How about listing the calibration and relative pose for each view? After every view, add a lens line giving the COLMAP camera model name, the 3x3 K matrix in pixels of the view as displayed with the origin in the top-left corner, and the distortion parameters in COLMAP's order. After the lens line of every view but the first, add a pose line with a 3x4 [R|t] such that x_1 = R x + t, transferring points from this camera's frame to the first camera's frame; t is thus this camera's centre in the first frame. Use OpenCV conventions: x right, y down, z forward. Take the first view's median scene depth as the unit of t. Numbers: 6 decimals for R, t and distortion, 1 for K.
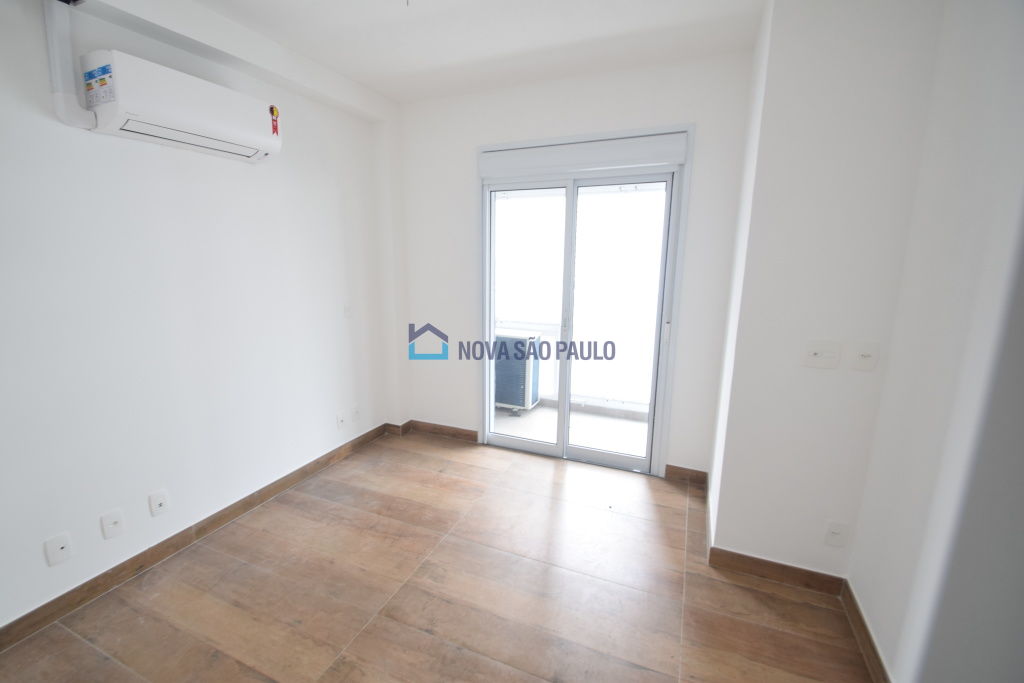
lens RADIAL K [[450.1, 0, 496.9], [0, 450.1, 344.4], [0, 0, 1]] dist [0.018210, -0.018854]
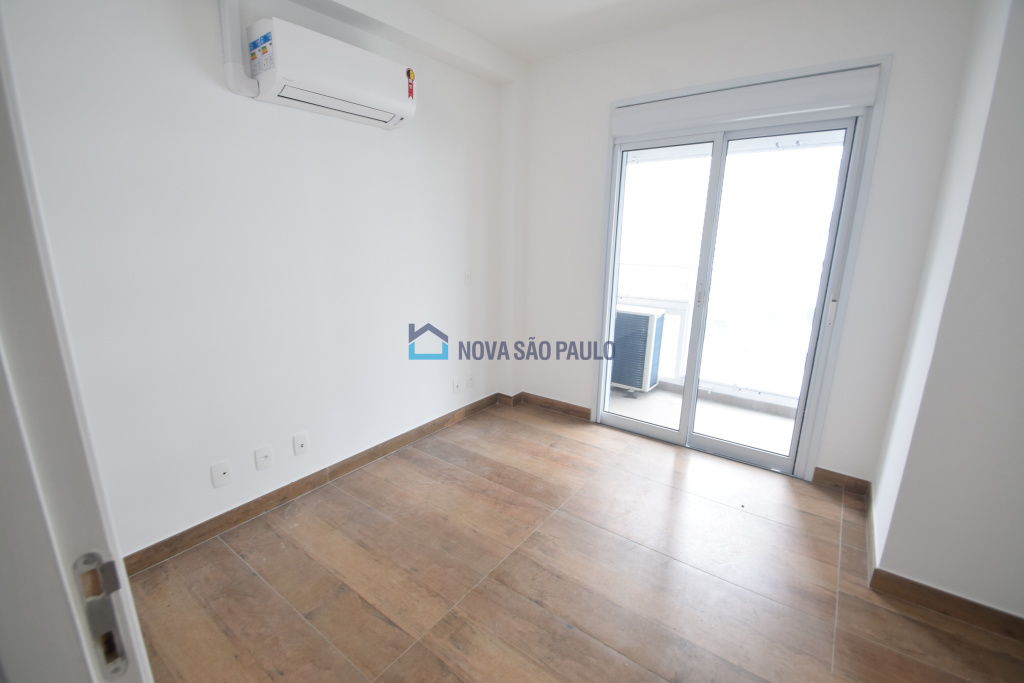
lens RADIAL K [[450.1, 0, 496.9], [0, 450.1, 344.4], [0, 0, 1]] dist [0.018210, -0.018854]
pose [[0.971081, 0.059843, -0.231127, -0.037048], [-0.049471, 0.997502, 0.050419, 0.027094], [0.233567, -0.037527, 0.971616, 0.042602]]
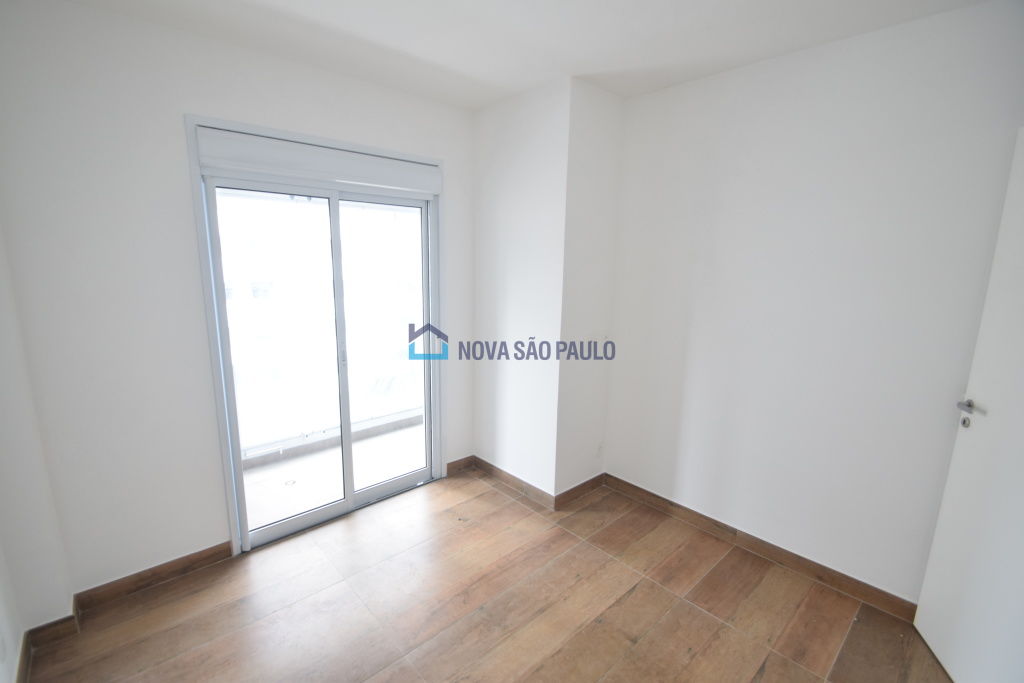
lens RADIAL K [[459.7, 0, 498.2], [0, 459.7, 313.2], [0, 0, 1]] dist [0.019635, -0.012463]
pose [[0.416599, -0.098220, 0.903769, -0.708393], [0.176241, 0.984012, 0.025701, -0.126136], [-0.891843, 0.148574, 0.427248, 0.478420]]
